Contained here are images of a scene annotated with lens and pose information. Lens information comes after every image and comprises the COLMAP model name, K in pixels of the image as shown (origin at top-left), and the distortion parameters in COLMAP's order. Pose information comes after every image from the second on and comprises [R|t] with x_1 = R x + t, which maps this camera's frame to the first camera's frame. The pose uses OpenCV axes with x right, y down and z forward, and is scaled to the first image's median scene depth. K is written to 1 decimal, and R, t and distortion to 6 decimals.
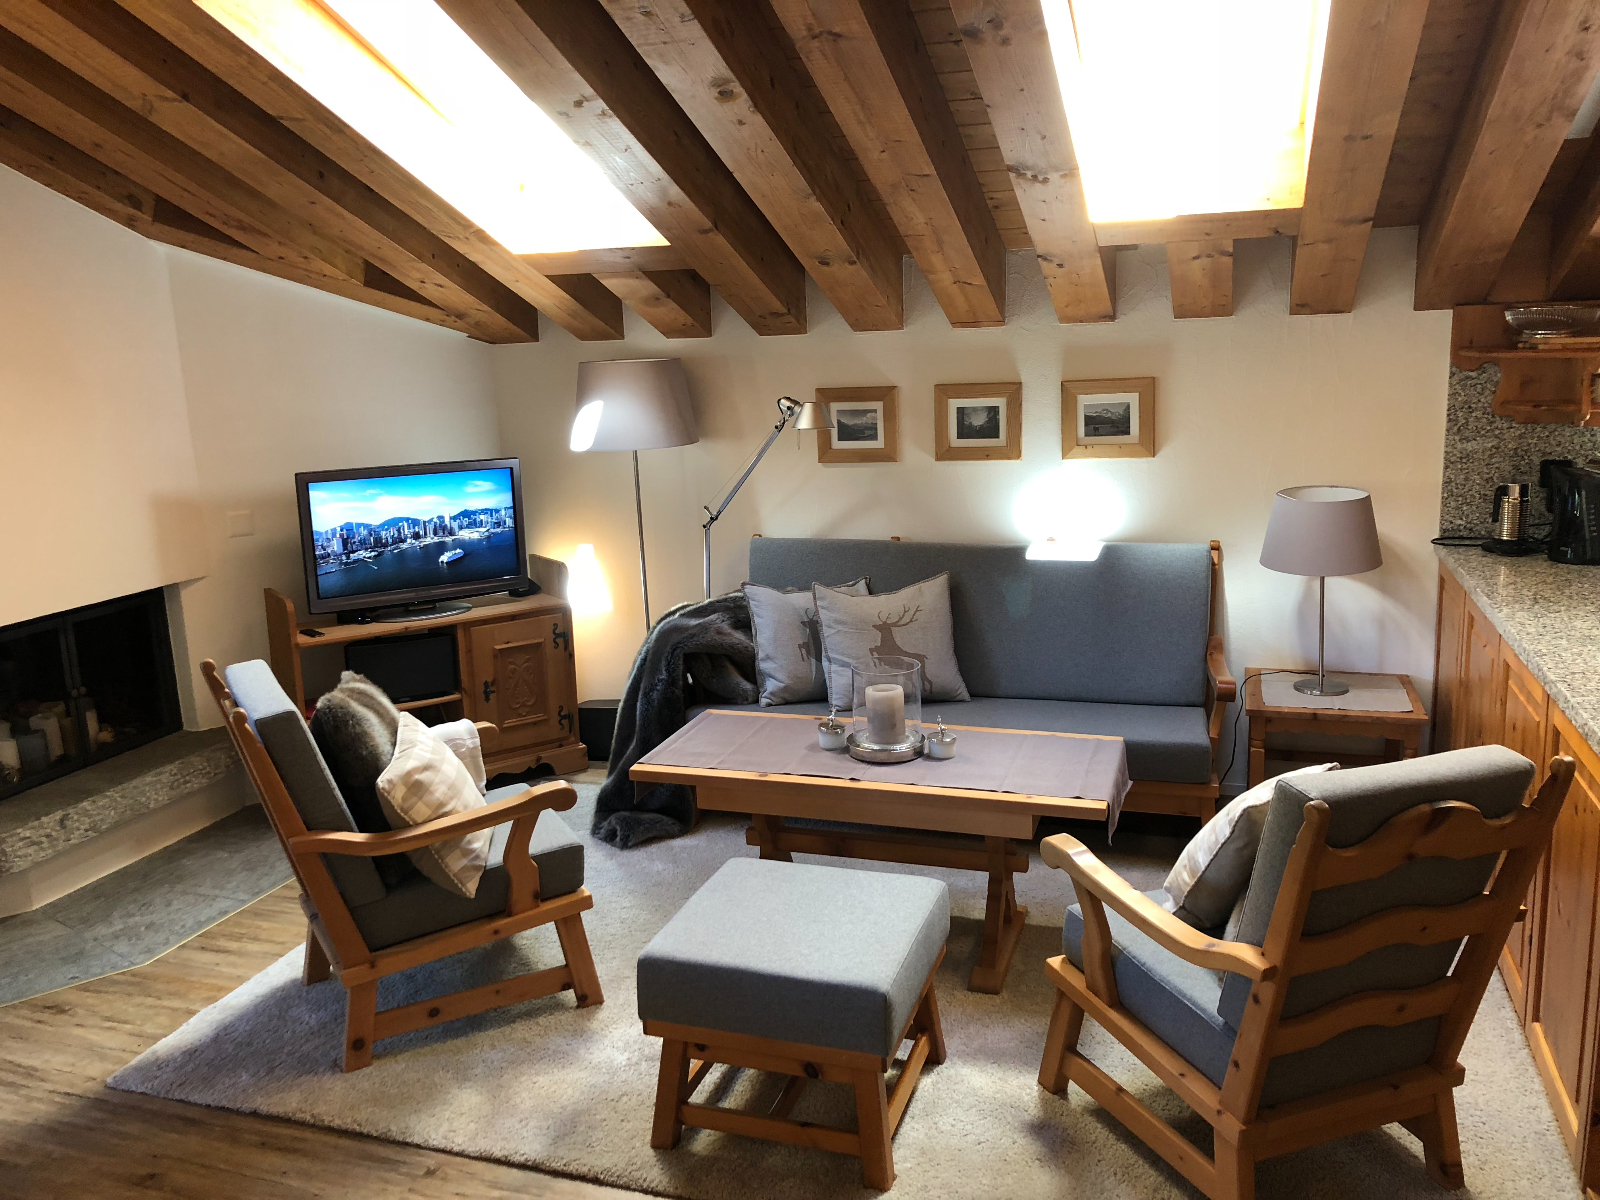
lens RADIAL K [[1304.4, 0, 791.2], [0, 1304.4, 587.7], [0, 0, 1]] dist [0.034173, -0.034724]
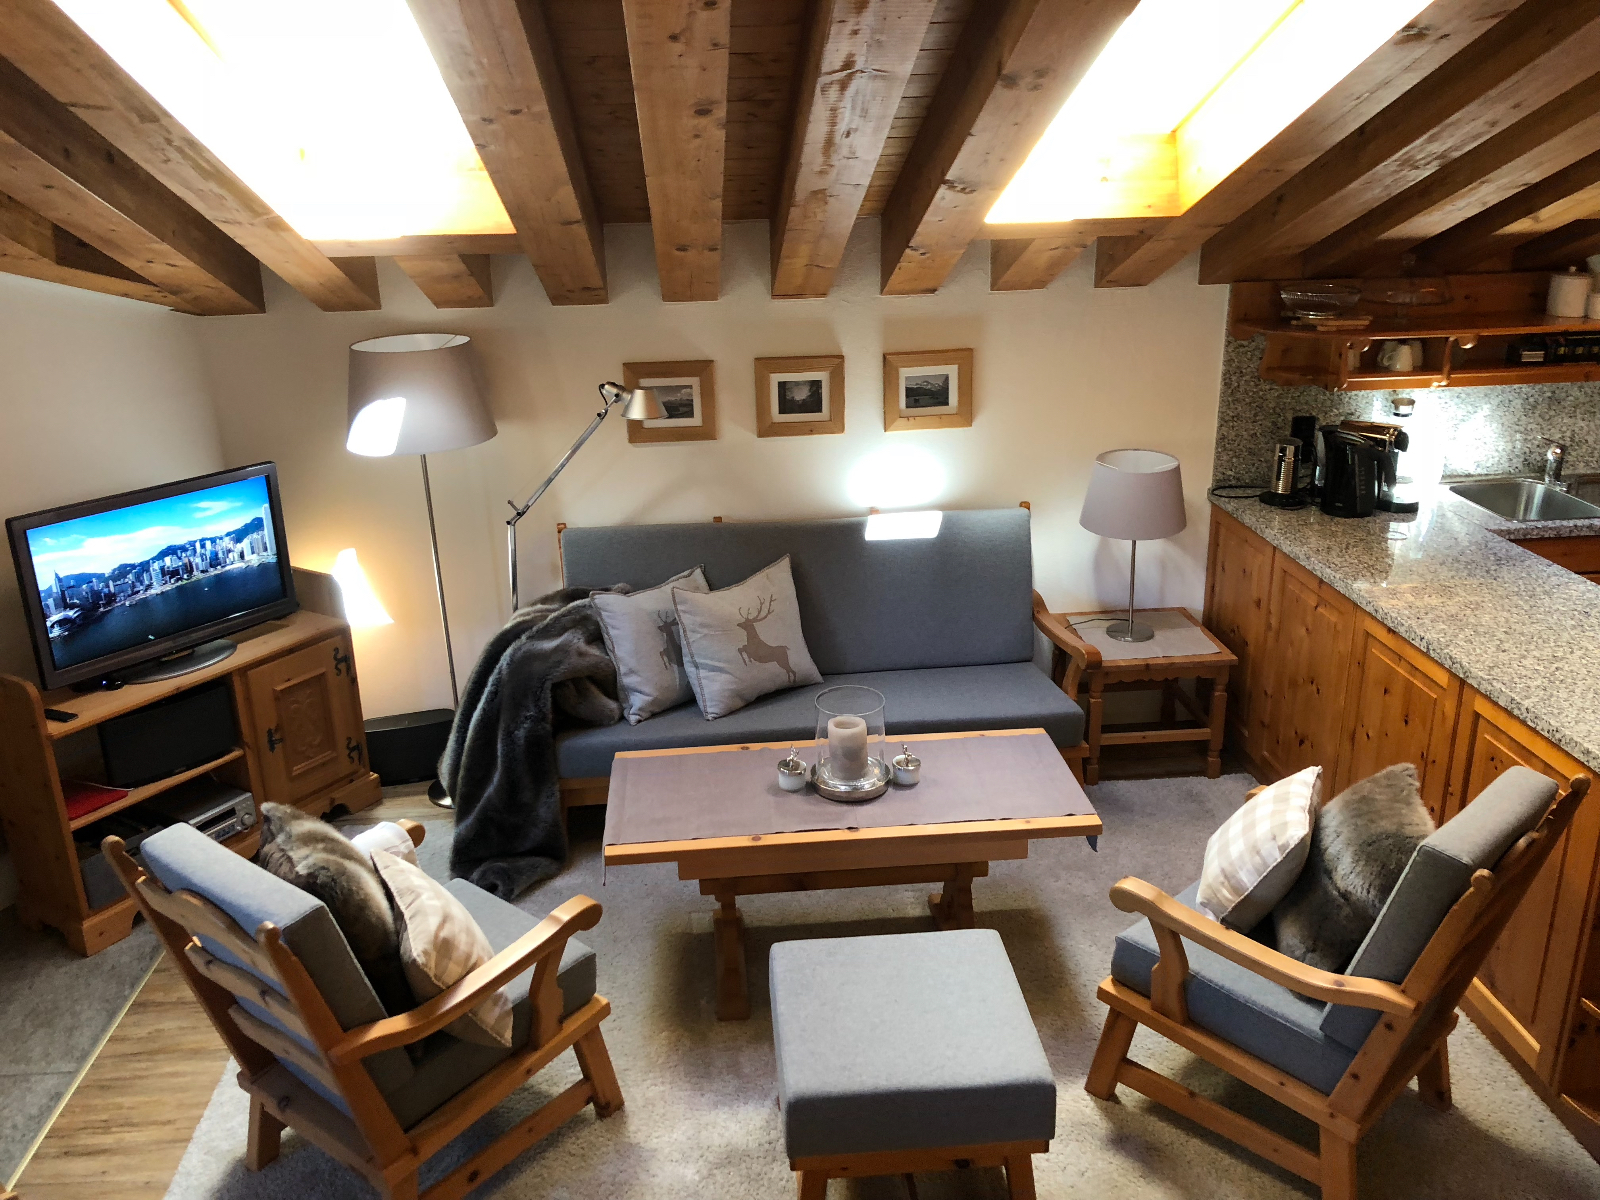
lens RADIAL K [[1304.4, 0, 803.5], [0, 1304.4, 581.9], [0, 0, 1]] dist [0.034173, -0.034724]
pose [[0.916106, -0.115319, 0.383995, -0.259382], [0.065893, 0.988025, 0.139513, -0.133515], [-0.395485, -0.102506, 0.912734, 0.102752]]
